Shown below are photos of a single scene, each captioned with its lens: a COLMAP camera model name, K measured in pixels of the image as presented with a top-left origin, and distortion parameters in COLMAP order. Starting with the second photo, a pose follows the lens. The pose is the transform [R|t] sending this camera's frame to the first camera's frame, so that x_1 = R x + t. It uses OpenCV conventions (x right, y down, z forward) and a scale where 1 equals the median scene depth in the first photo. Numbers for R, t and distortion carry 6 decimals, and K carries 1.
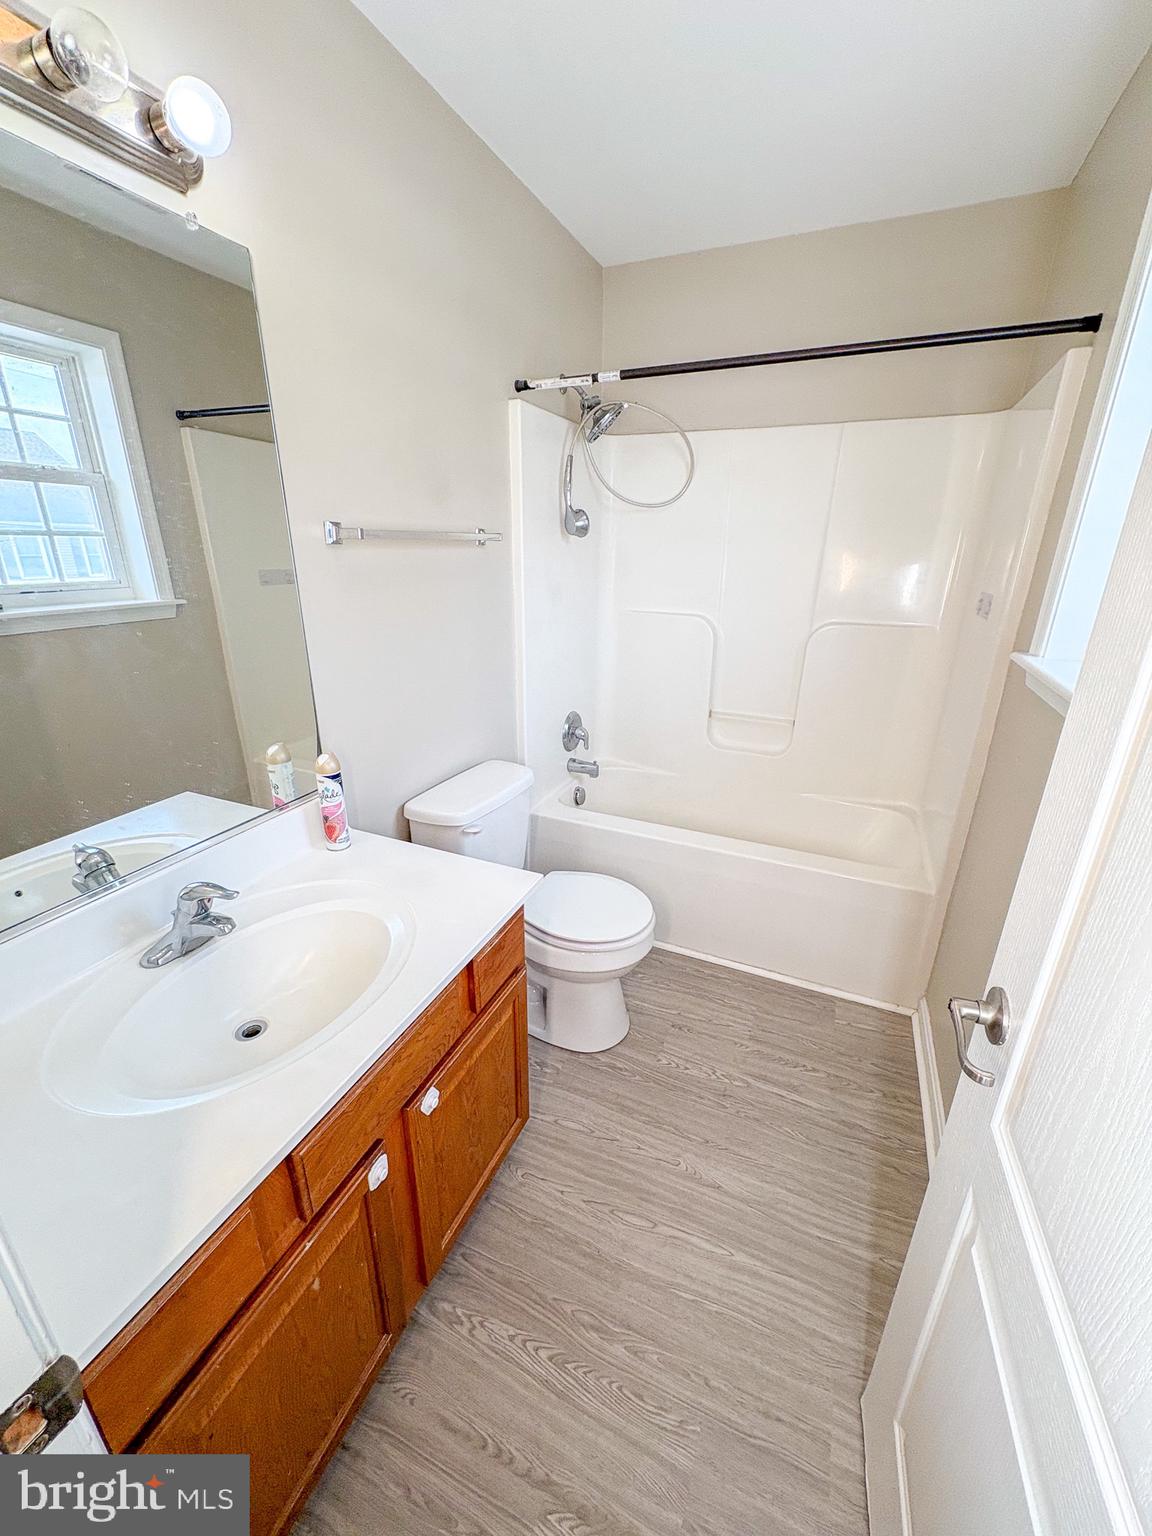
lens RADIAL K [[612.4, 0, 568.7], [0, 612.4, 767.0], [0, 0, 1]] dist [0.001732, 0.000080]
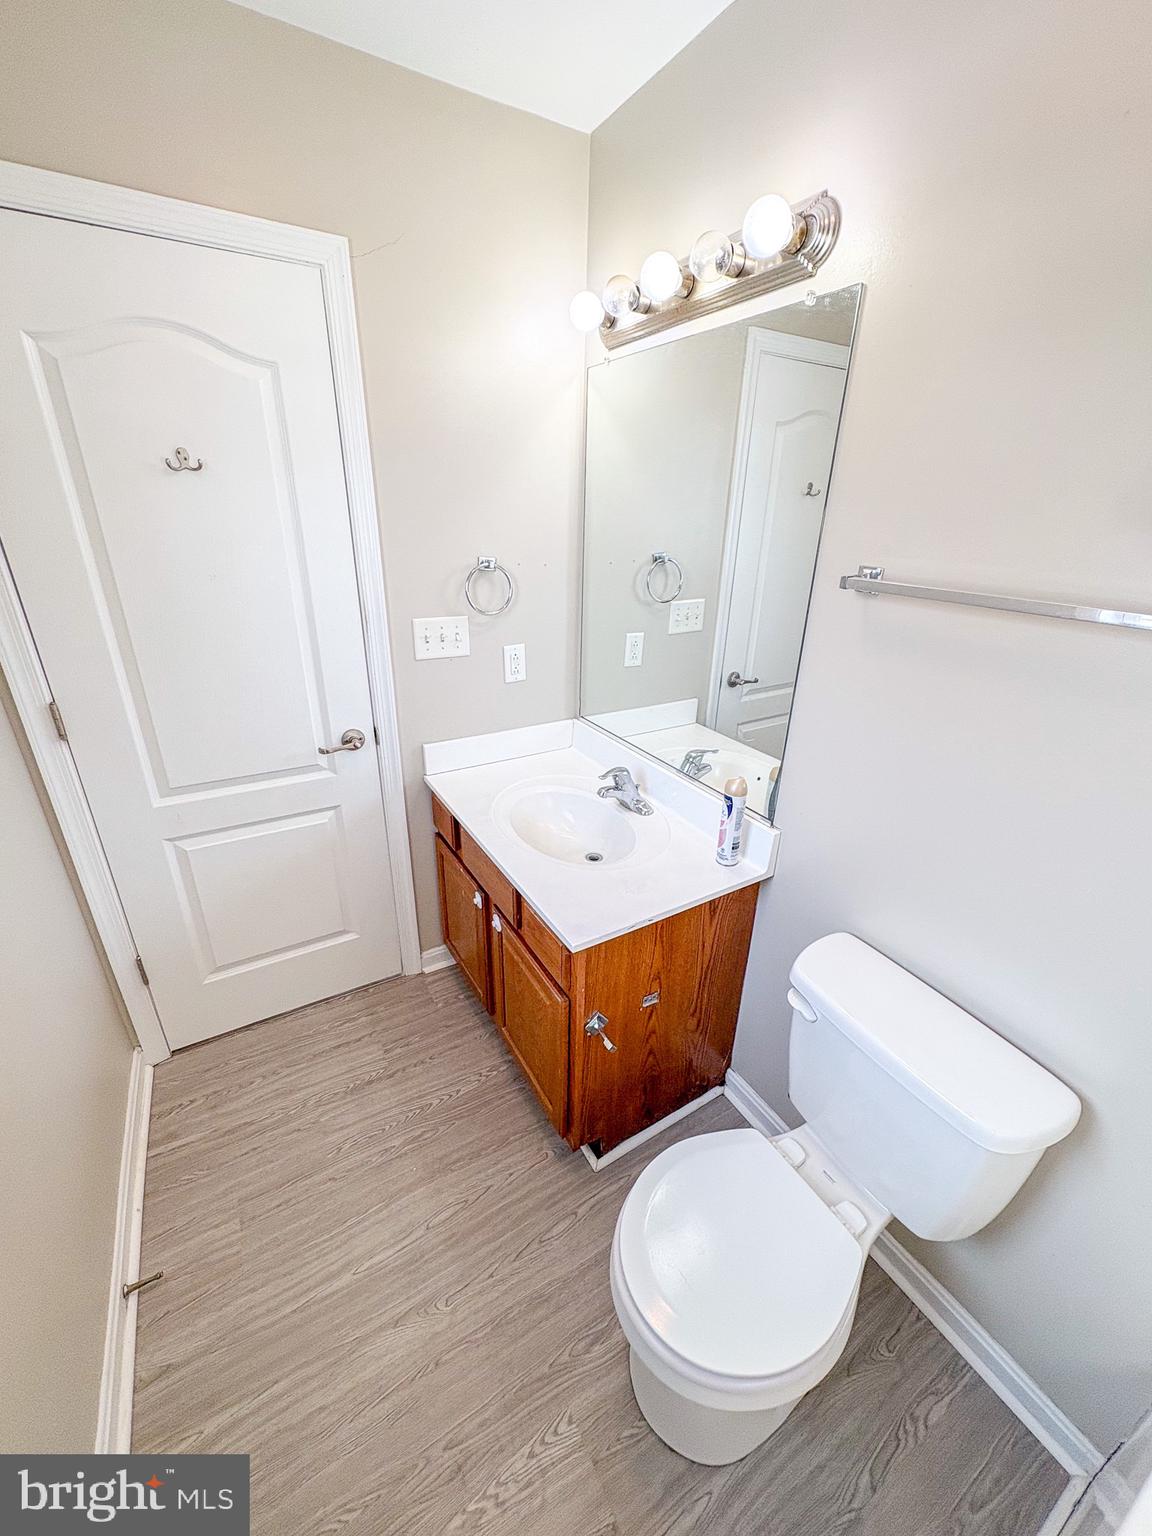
lens RADIAL K [[612.4, 0, 579.1], [0, 612.4, 768.3], [0, 0, 1]] dist [0.001732, 0.000080]
pose [[-0.570680, 0.307224, -0.761537, 0.520749], [-0.319857, 0.770970, 0.550724, -0.485061], [0.756318, 0.557869, -0.341710, 1.061571]]
